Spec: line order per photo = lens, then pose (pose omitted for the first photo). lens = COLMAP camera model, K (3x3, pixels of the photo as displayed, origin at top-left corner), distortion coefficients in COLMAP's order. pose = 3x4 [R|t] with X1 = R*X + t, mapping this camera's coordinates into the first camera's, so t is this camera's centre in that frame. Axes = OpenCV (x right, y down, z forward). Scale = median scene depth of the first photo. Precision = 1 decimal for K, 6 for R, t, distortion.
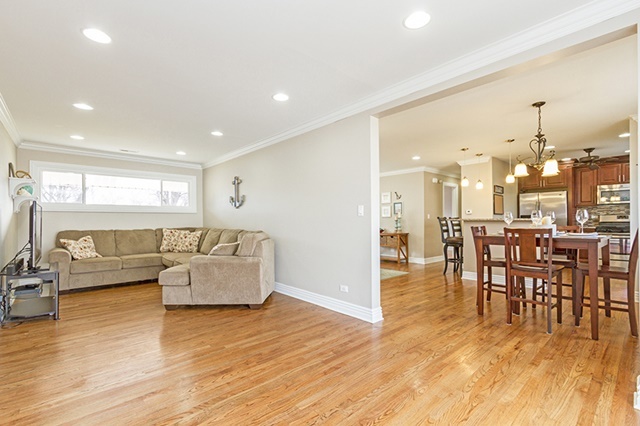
lens RADIAL K [[296.0, 0, 317.3], [0, 296.0, 213.8], [0, 0, 1]] dist [0.046235, -0.005774]
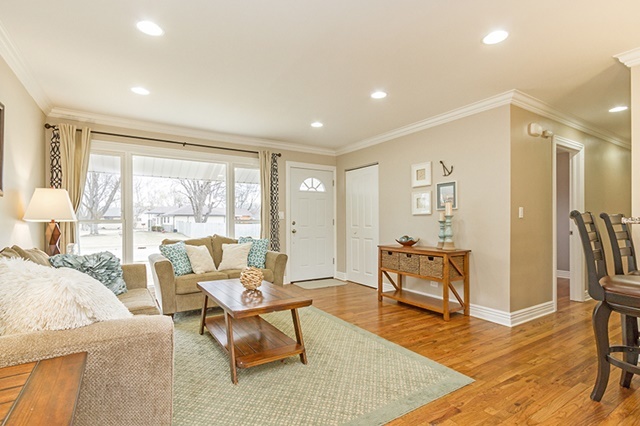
lens RADIAL K [[286.4, 0, 317.4], [0, 286.4, 217.9], [0, 0, 1]] dist [-0.002046, -0.000724]
pose [[0.979729, 0.001757, -0.200322, 0.166623], [0.001973, 0.999828, 0.018421, 0.007904], [0.200320, -0.018443, 0.979557, 0.528818]]
